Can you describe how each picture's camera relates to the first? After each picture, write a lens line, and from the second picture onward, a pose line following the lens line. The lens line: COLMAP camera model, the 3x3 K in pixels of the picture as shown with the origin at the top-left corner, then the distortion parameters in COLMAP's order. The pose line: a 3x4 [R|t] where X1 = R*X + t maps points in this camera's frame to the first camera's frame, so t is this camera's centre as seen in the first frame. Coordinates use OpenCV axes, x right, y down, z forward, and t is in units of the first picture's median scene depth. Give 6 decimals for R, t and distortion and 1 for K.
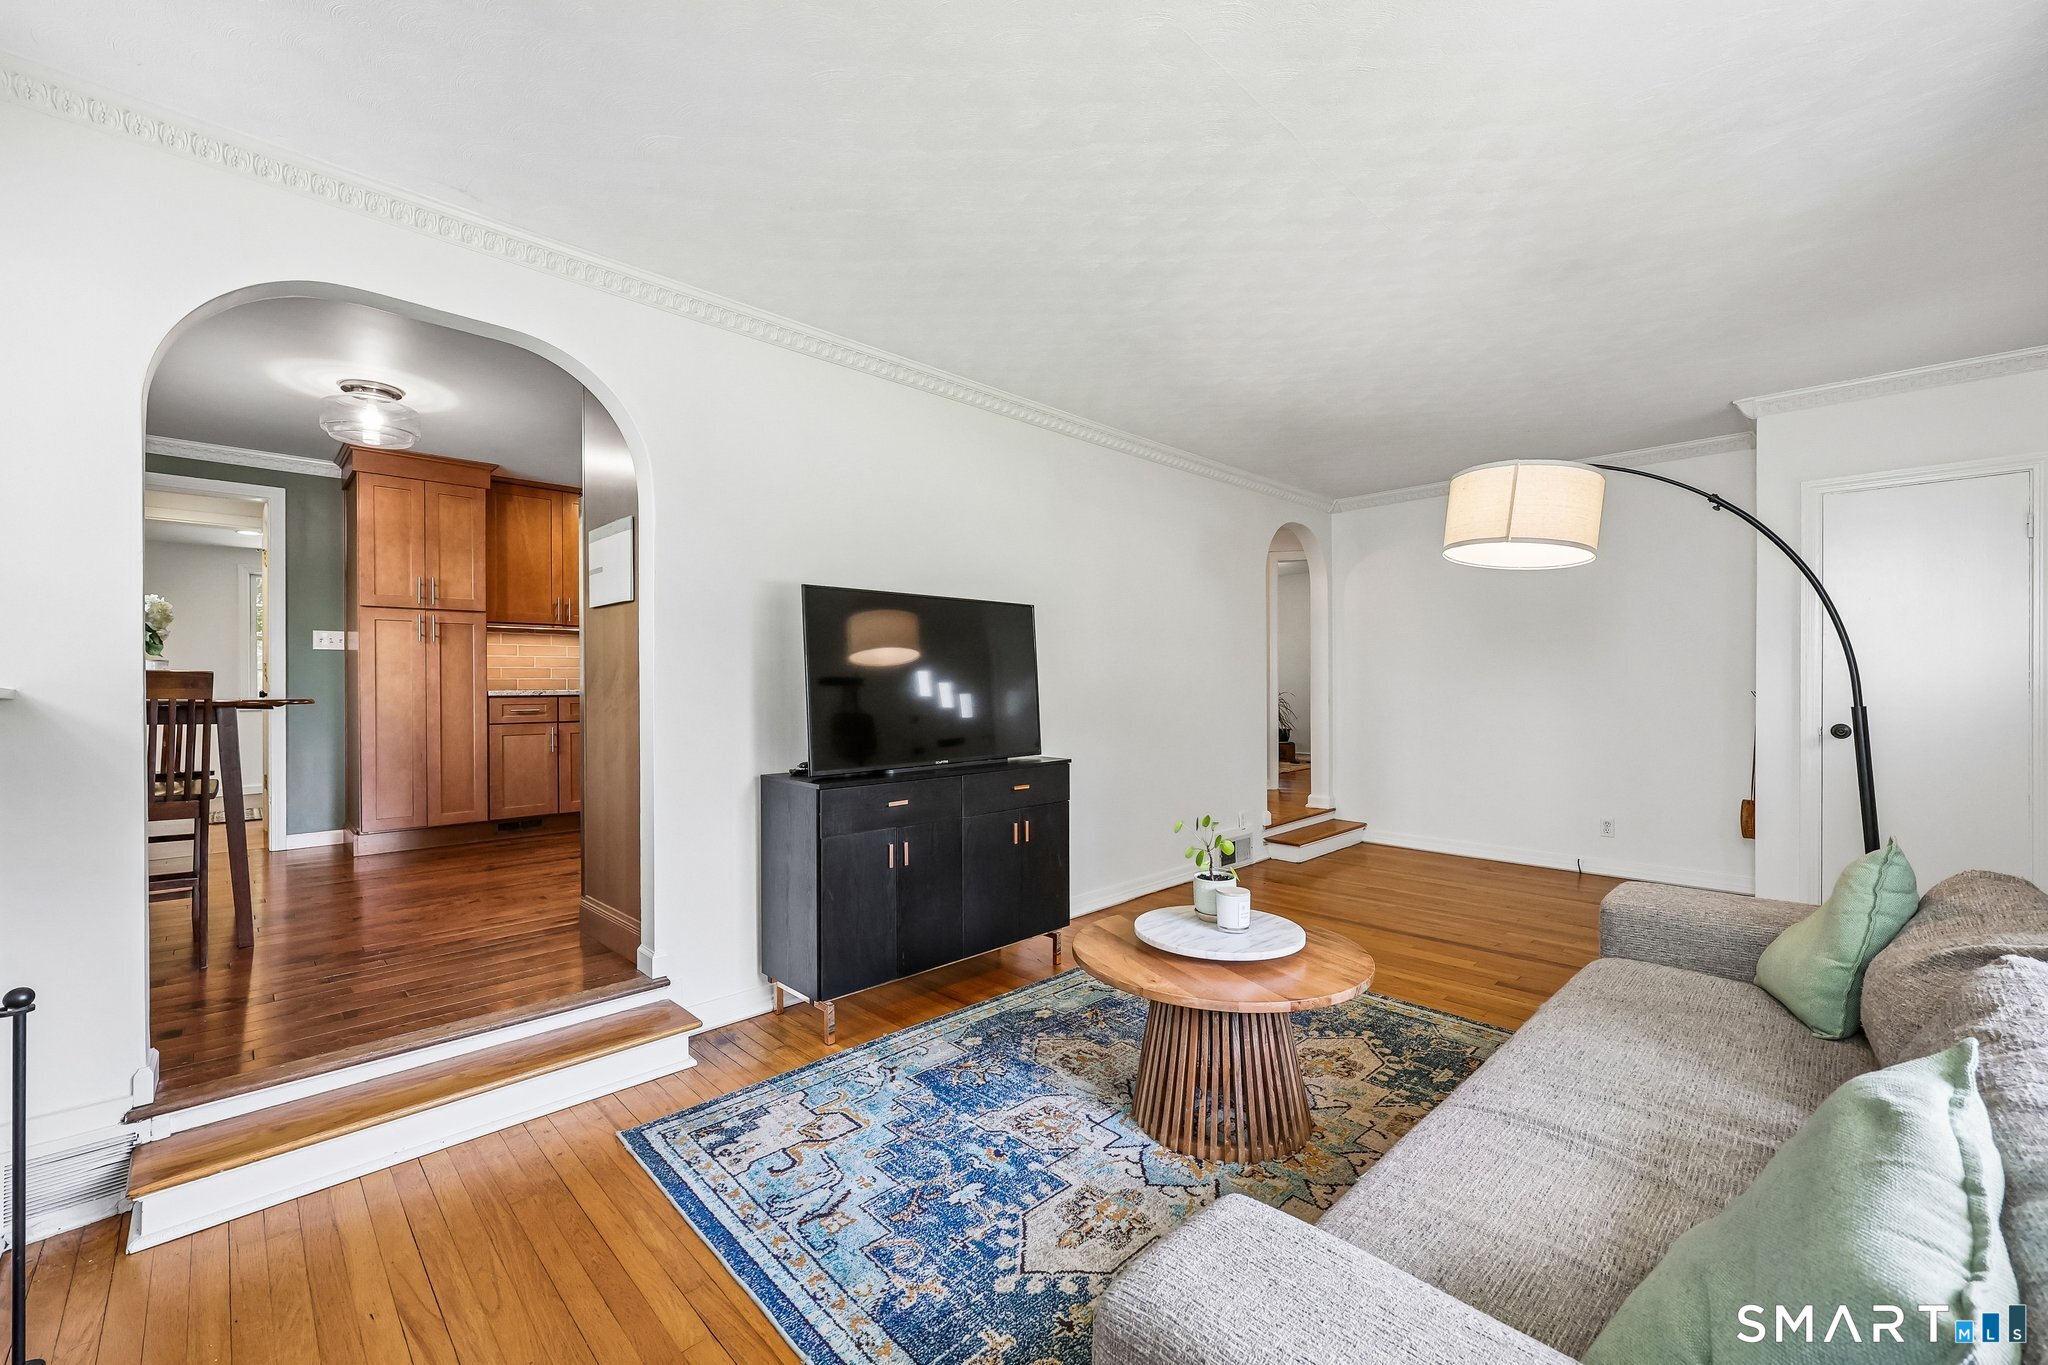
lens RADIAL K [[831.3, 0, 1028.6], [0, 831.3, 686.7], [0, 0, 1]] dist [-0.000725, 0.000506]
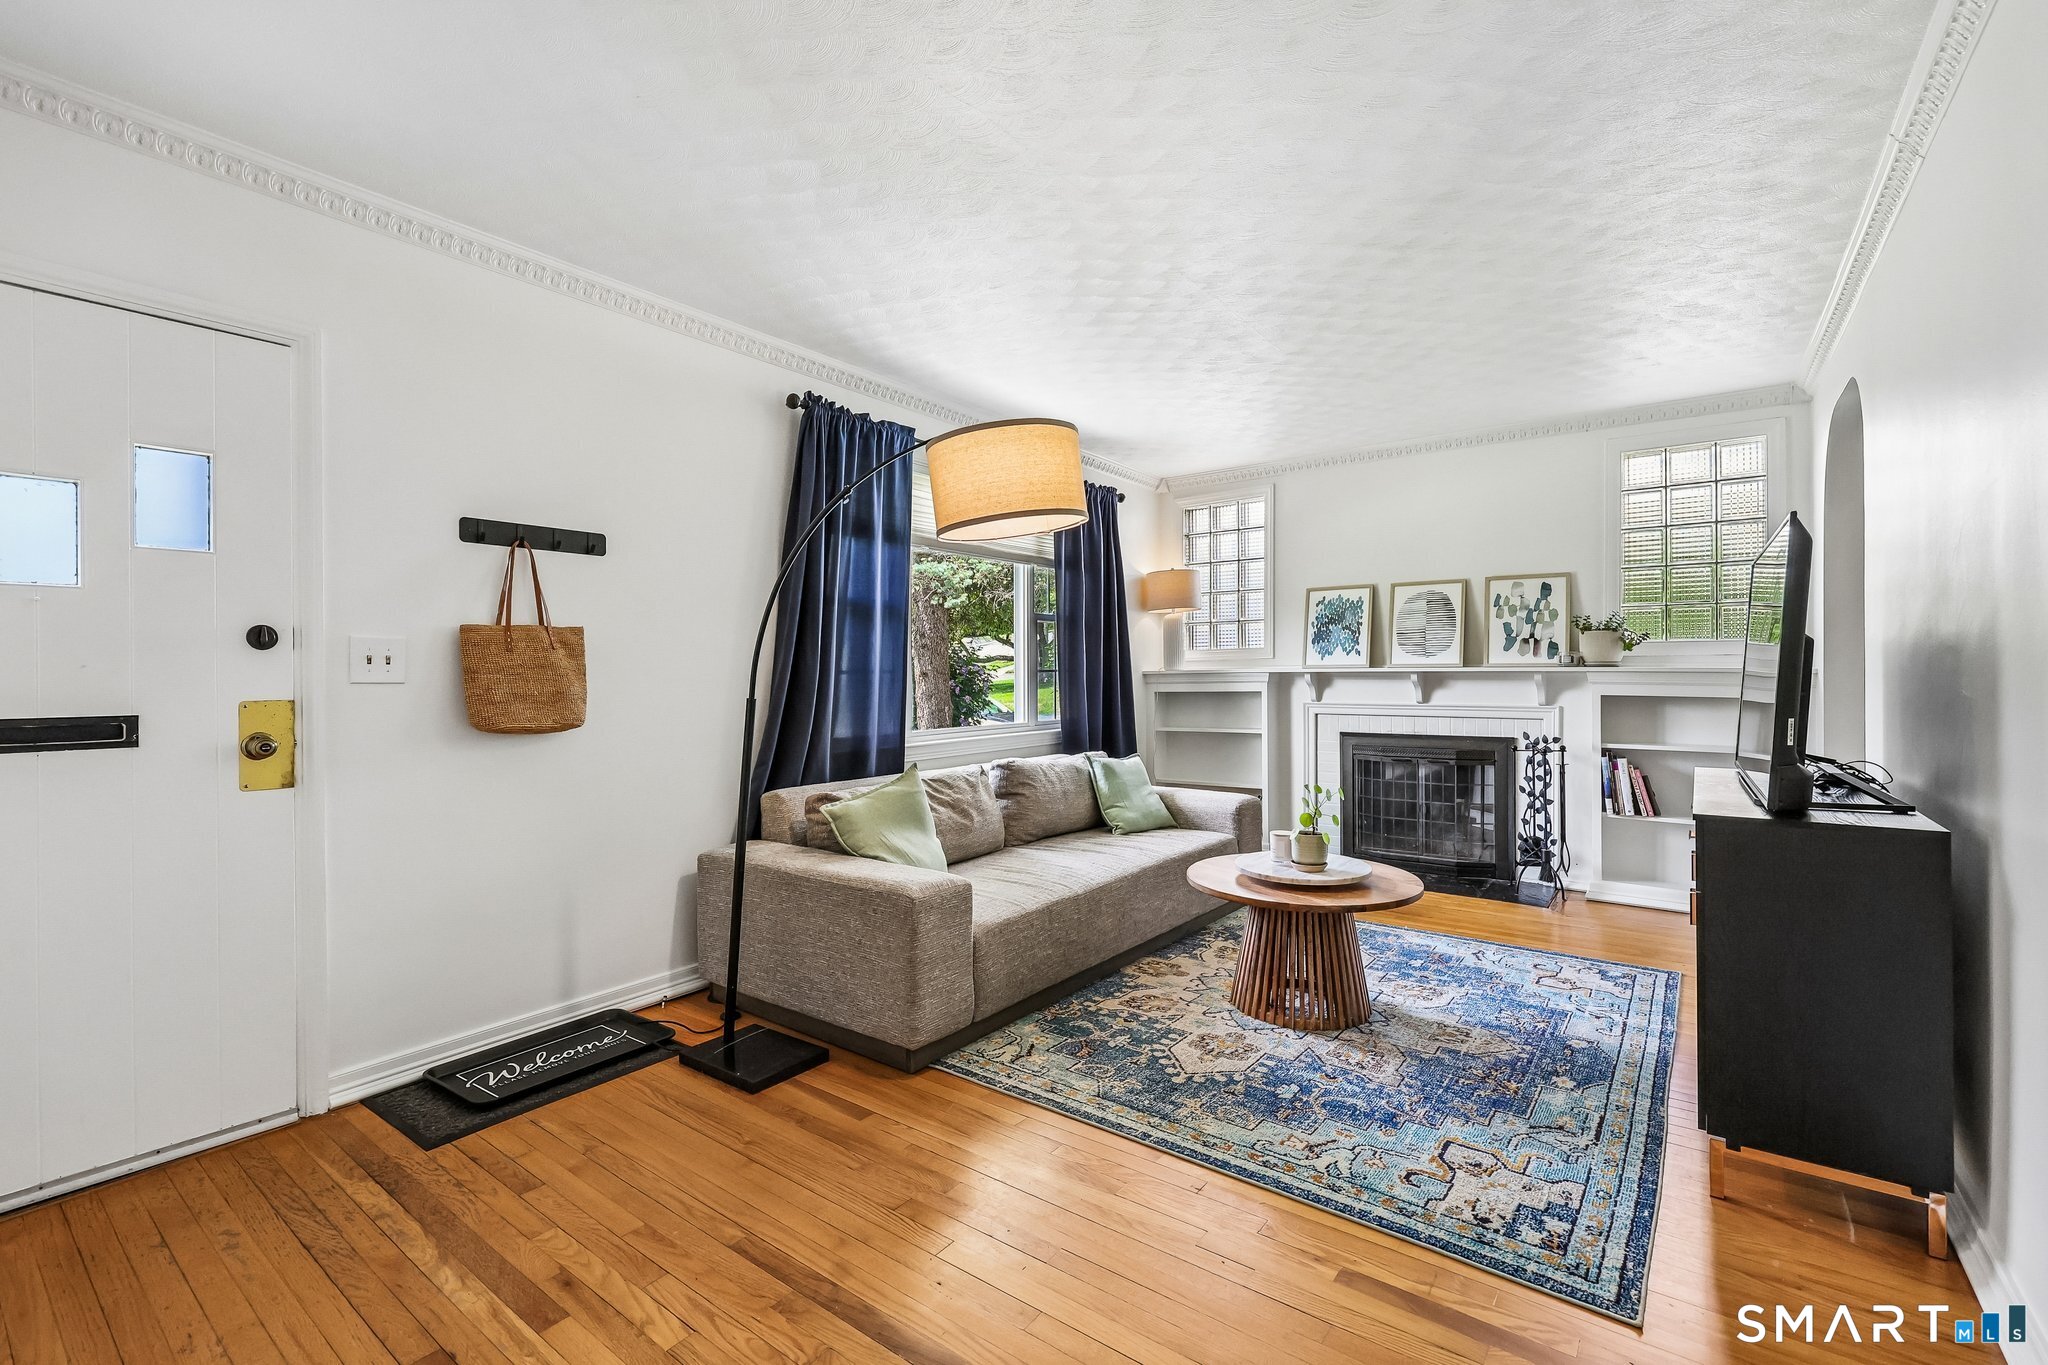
lens RADIAL K [[880.6, 0, 1023.6], [0, 880.6, 671.5], [0, 0, 1]] dist [0.000416, 0.000005]
pose [[-0.989942, 0.010526, -0.141079, 0.769952], [0.010371, 0.999945, 0.001837, -0.012055], [0.141091, 0.000355, -0.989997, 2.093054]]
